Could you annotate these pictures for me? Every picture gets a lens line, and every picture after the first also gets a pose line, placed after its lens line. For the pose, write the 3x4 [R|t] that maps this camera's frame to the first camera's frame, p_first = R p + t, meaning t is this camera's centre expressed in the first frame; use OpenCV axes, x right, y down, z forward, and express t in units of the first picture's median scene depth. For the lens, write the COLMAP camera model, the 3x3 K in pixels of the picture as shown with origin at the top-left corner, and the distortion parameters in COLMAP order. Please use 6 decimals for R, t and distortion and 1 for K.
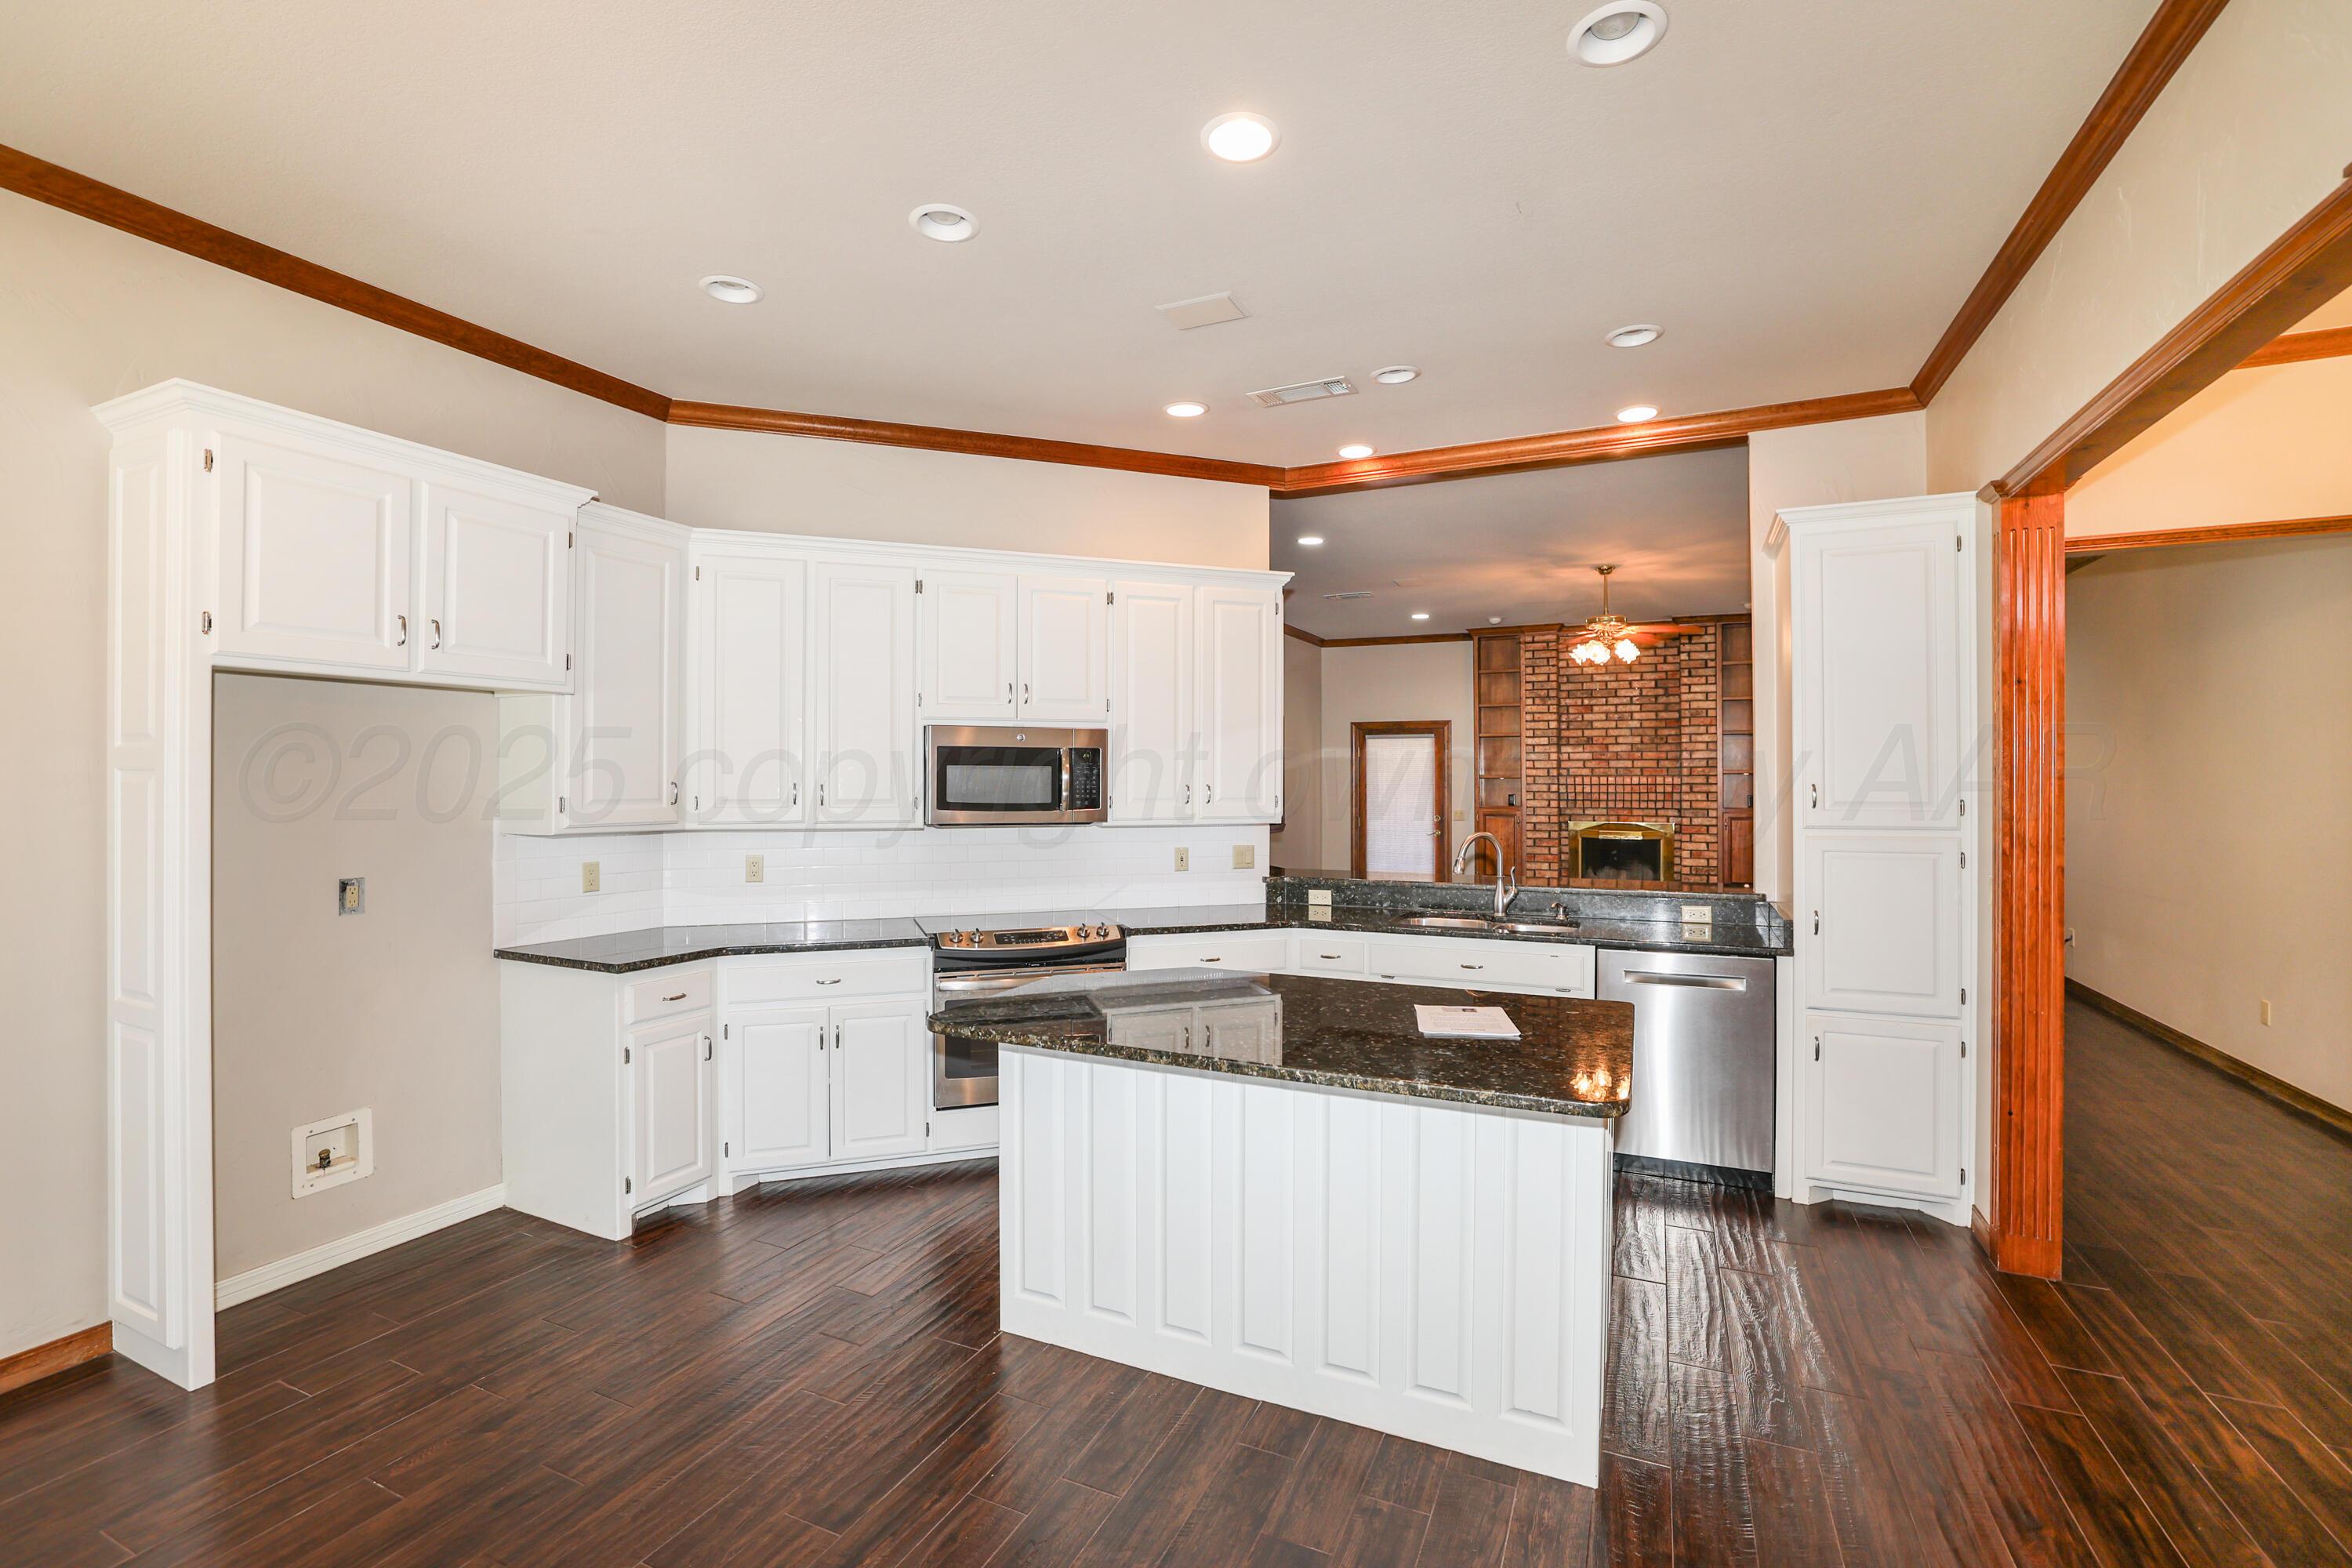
lens RADIAL K [[1021.3, 0, 1176.5], [0, 1021.3, 777.5], [0, 0, 1]] dist [-0.010135, 0.005697]
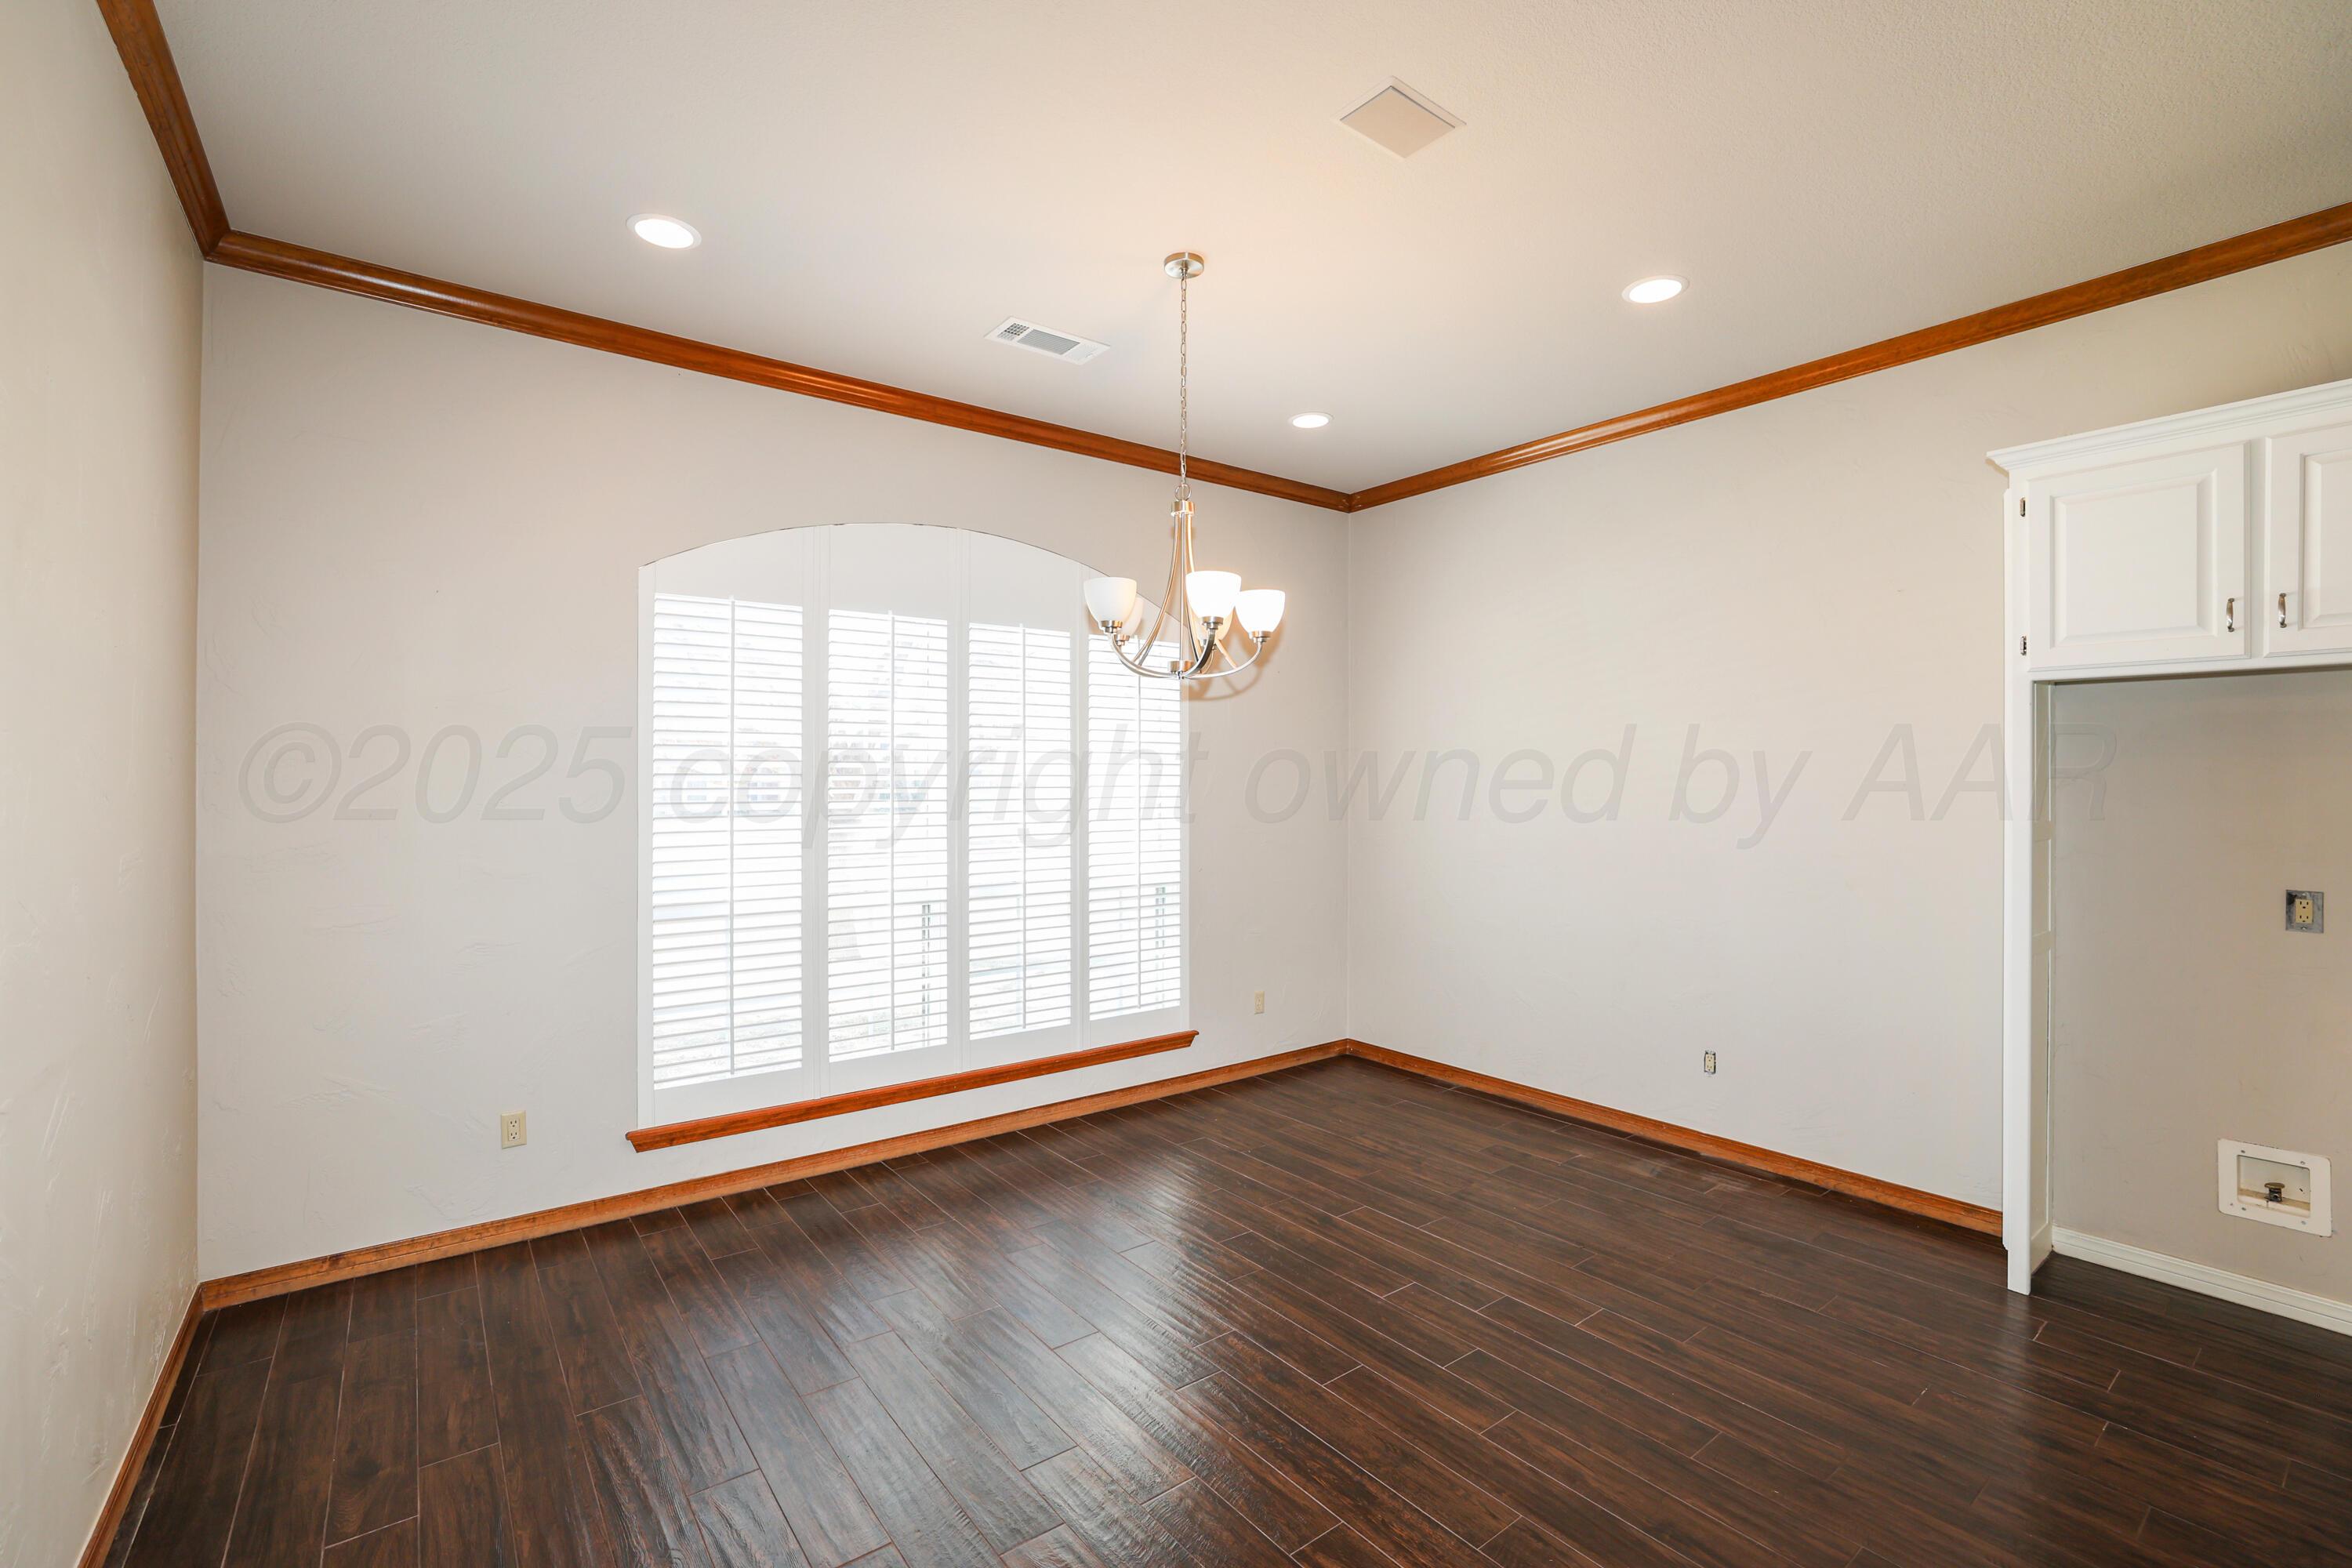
lens RADIAL K [[1021.3, 0, 1224.4], [0, 1021.3, 774.1], [0, 0, 1]] dist [-0.010135, 0.005697]
pose [[-0.396190, -0.006519, -0.918145, 0.777096], [-0.002171, 0.999979, -0.006163, 0.009484], [0.918166, -0.000449, -0.396196, 0.985975]]
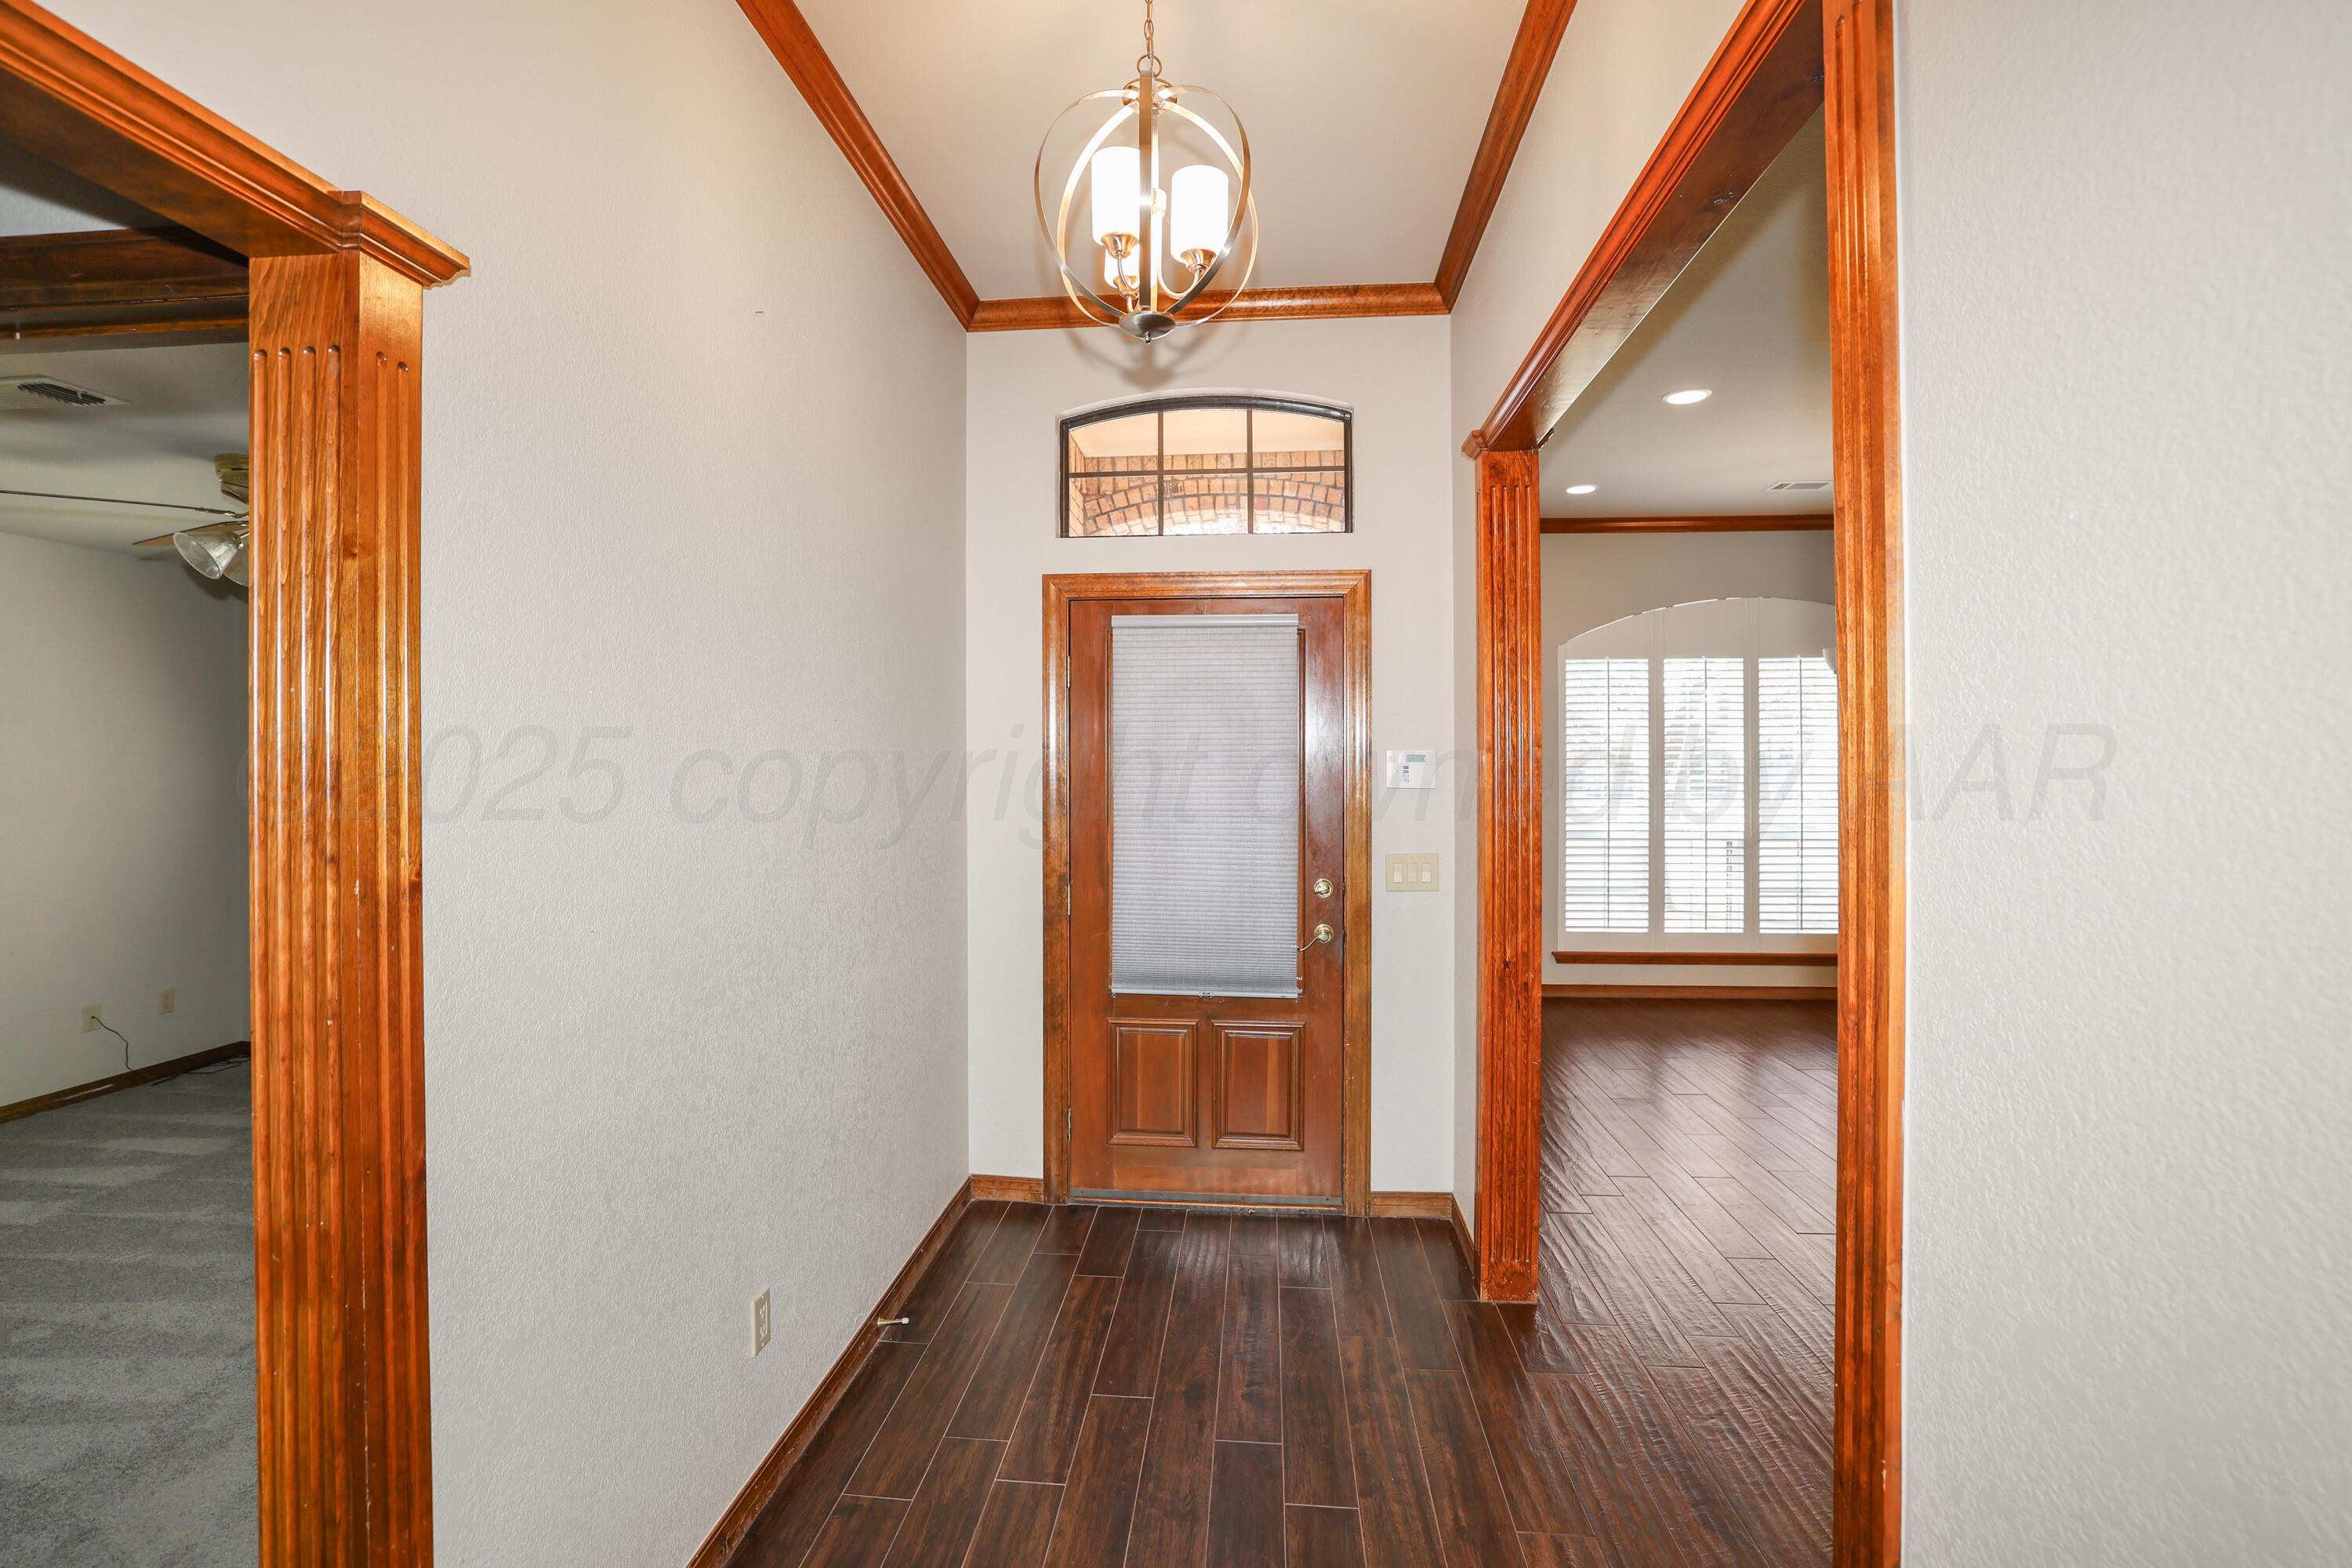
lens RADIAL K [[1021.3, 0, 1175.2], [0, 1021.3, 776.2], [0, 0, 1]] dist [-0.010135, 0.005697]
pose [[-0.931062, -0.005319, -0.364823, 2.322953], [-0.004230, 0.999984, -0.003783, 0.099012], [0.364837, -0.001978, -0.931069, 2.319228]]
